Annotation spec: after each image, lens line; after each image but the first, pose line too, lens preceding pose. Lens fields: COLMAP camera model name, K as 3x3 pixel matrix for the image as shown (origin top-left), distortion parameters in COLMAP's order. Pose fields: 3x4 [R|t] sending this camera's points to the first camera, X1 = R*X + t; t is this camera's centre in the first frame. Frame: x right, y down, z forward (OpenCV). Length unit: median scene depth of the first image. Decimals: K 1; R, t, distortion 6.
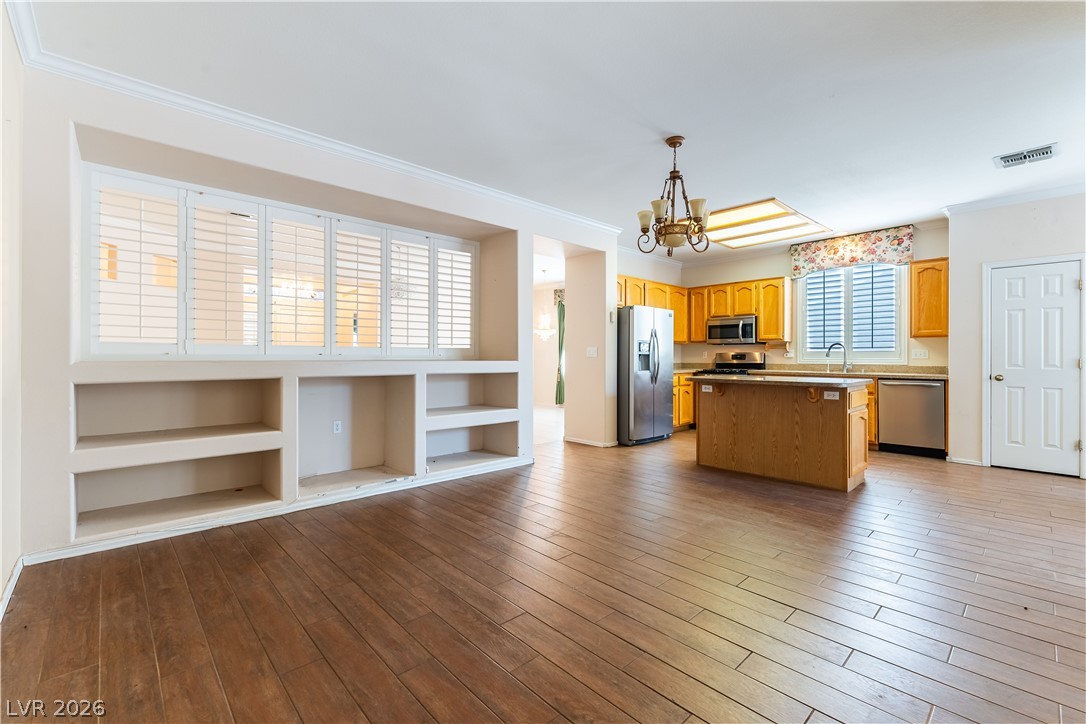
lens RADIAL K [[470.0, 0, 548.6], [0, 470.0, 359.2], [0, 0, 1]] dist [0.006190, -0.002848]
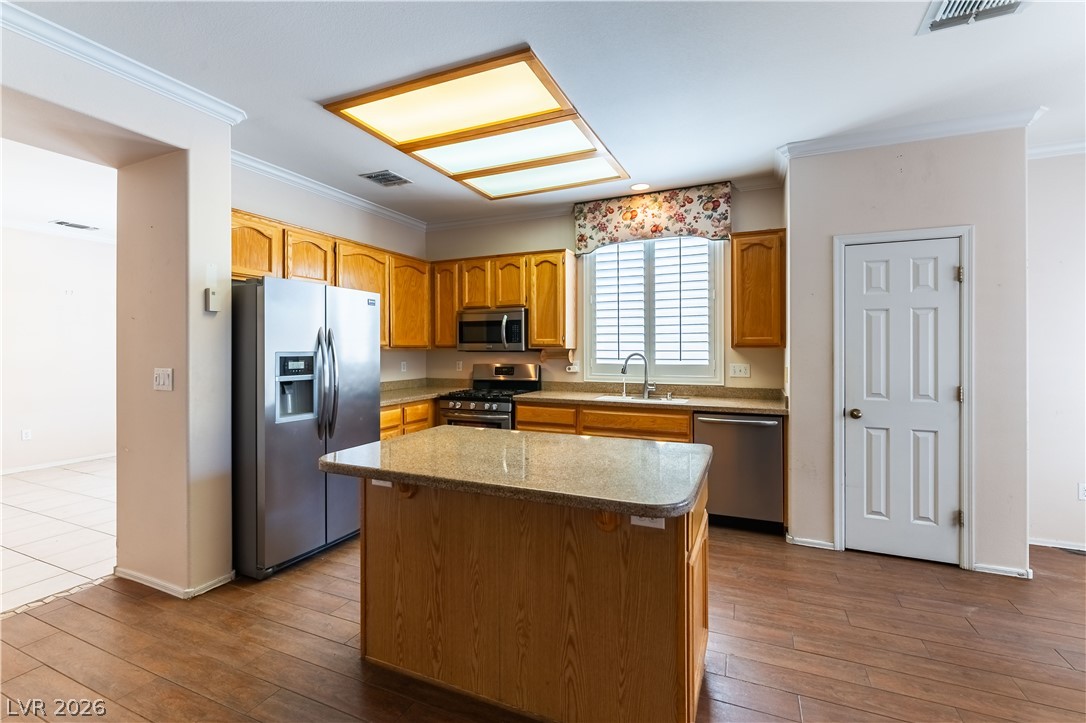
lens RADIAL K [[470.0, 0, 548.2], [0, 470.0, 352.2], [0, 0, 1]] dist [0.006190, -0.002848]
pose [[0.923084, -0.006143, 0.384548, 0.257158], [0.004632, 0.999977, 0.004856, -0.041164], [-0.384570, -0.002701, 0.923092, 0.460142]]
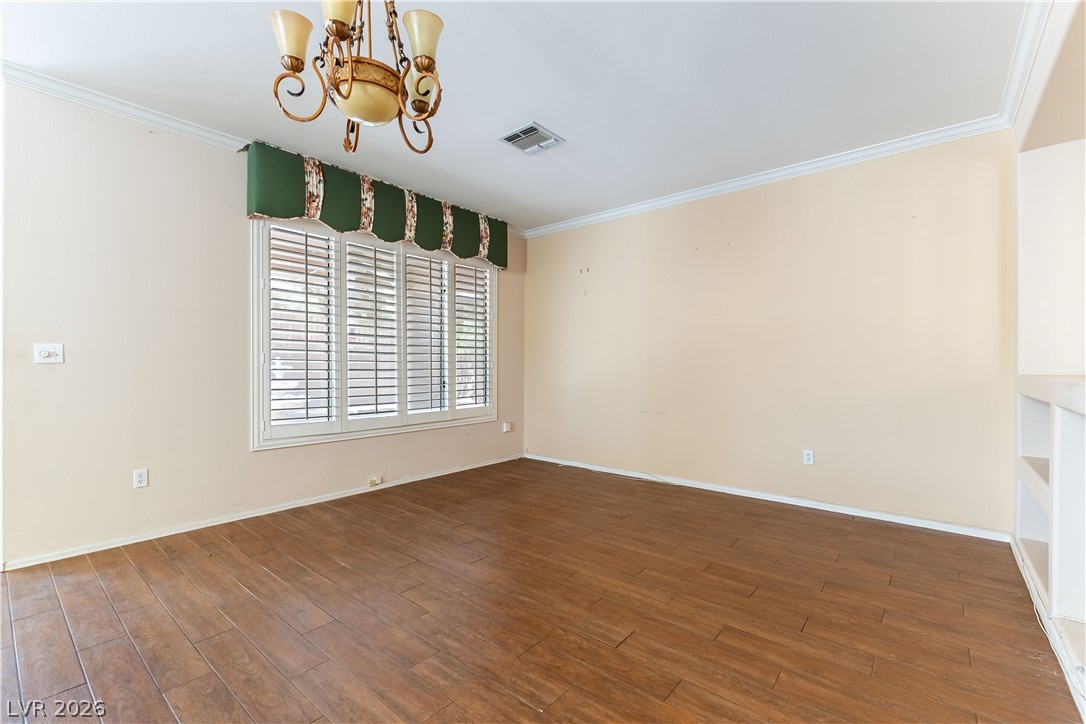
lens RADIAL K [[470.0, 0, 543.8], [0, 470.0, 363.2], [0, 0, 1]] dist [0.006190, -0.002848]
pose [[-0.993764, -0.006332, -0.111325, 0.085424], [-0.006705, 0.999973, 0.002980, -0.004228], [0.111303, 0.003708, -0.993780, 0.862591]]
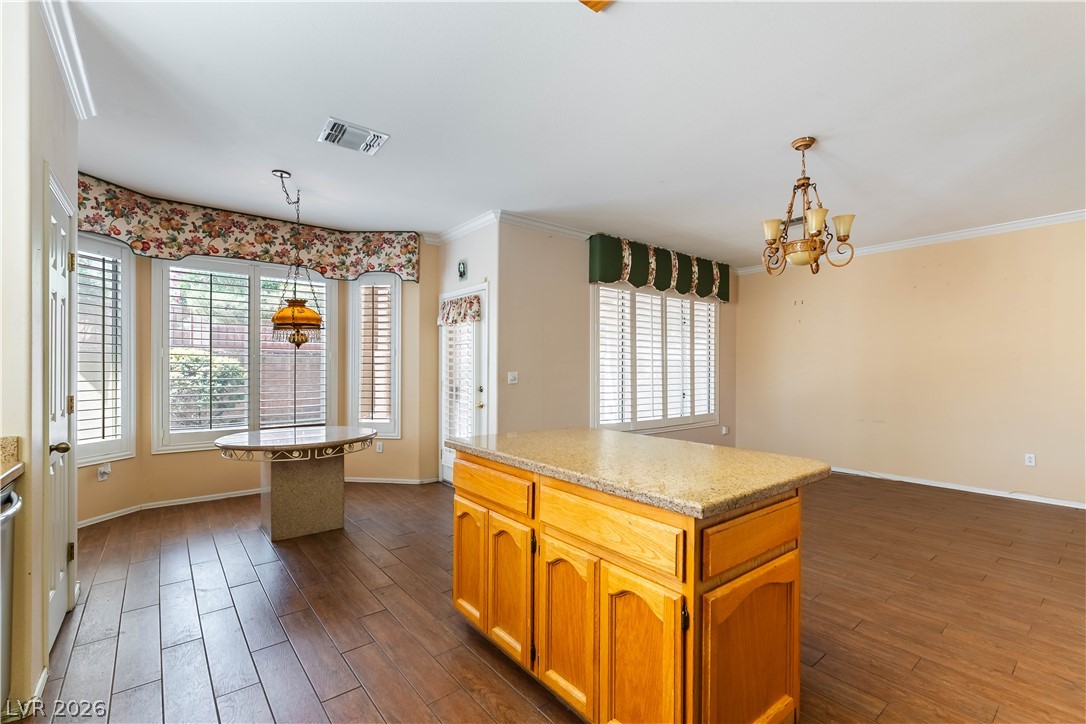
lens RADIAL K [[470.0, 0, 548.5], [0, 470.0, 379.4], [0, 0, 1]] dist [0.006190, -0.002848]
pose [[-0.996246, -0.006528, 0.086322, 0.380724], [-0.004211, 0.999627, 0.026989, -0.027536], [-0.086466, 0.026524, -0.995902, 1.109515]]
